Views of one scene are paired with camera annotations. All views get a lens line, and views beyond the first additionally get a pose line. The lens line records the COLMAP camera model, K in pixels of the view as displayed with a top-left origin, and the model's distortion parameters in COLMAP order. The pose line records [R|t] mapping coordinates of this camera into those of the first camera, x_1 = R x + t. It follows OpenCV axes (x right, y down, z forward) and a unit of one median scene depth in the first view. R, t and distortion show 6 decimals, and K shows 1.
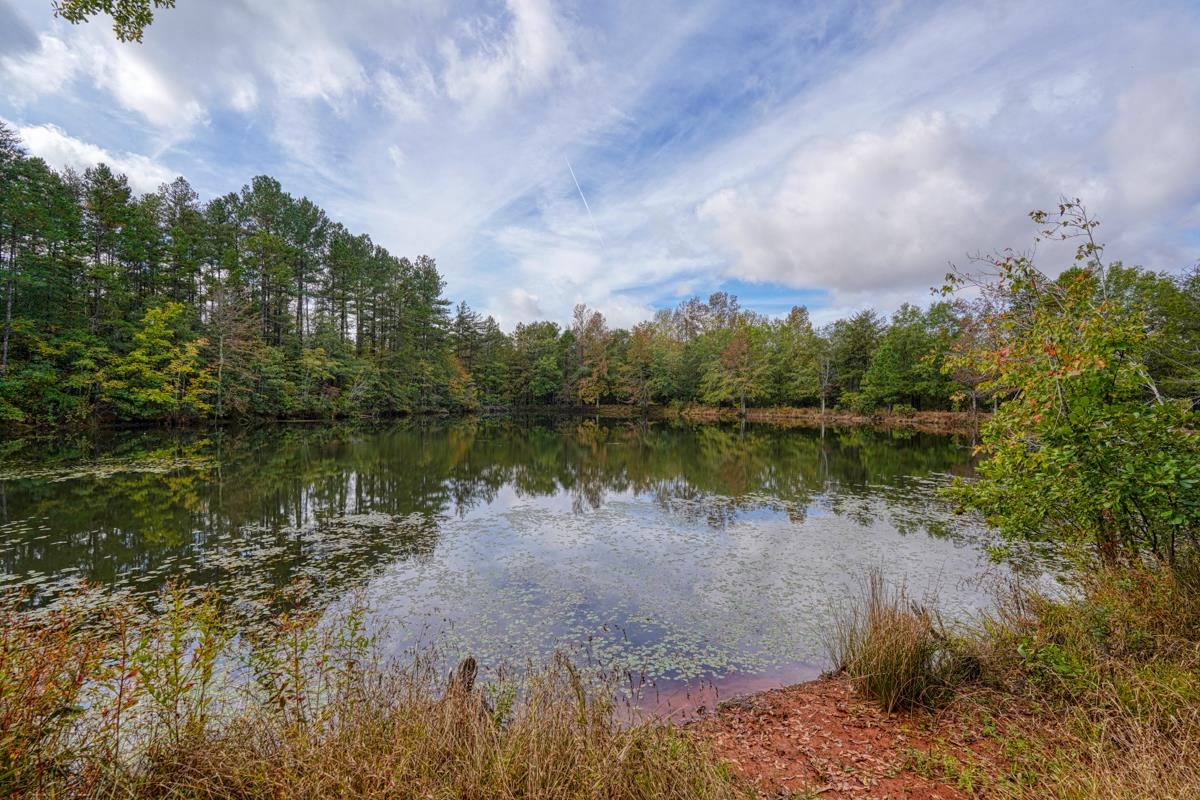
lens RADIAL K [[776.4, 0, 592.4], [0, 776.4, 399.5], [0, 0, 1]] dist [-0.085525, 0.073220]
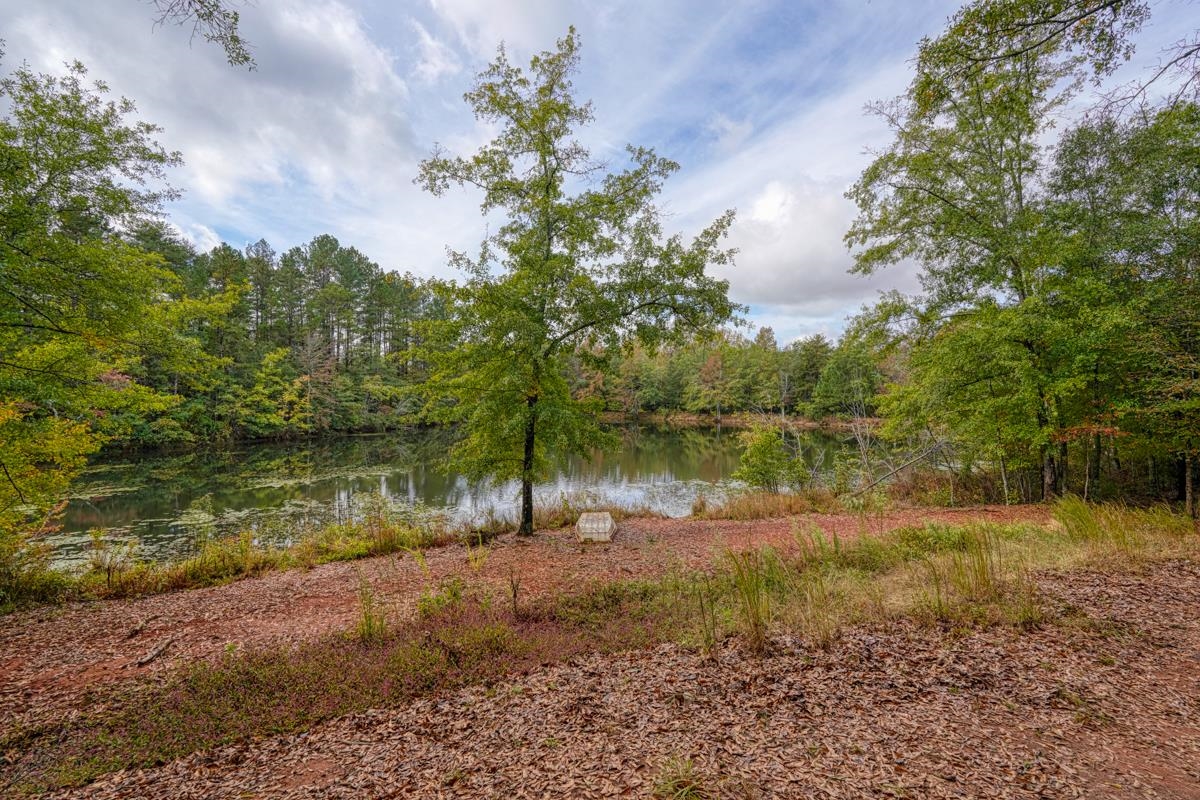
lens RADIAL K [[776.4, 0, 592.4], [0, 776.4, 399.5], [0, 0, 1]] dist [-0.085525, 0.073220]
pose [[0.999747, -0.015307, 0.016473, -0.021151], [0.015283, 0.999882, 0.001561, -0.019758], [-0.016495, -0.001308, 0.999863, -0.211890]]
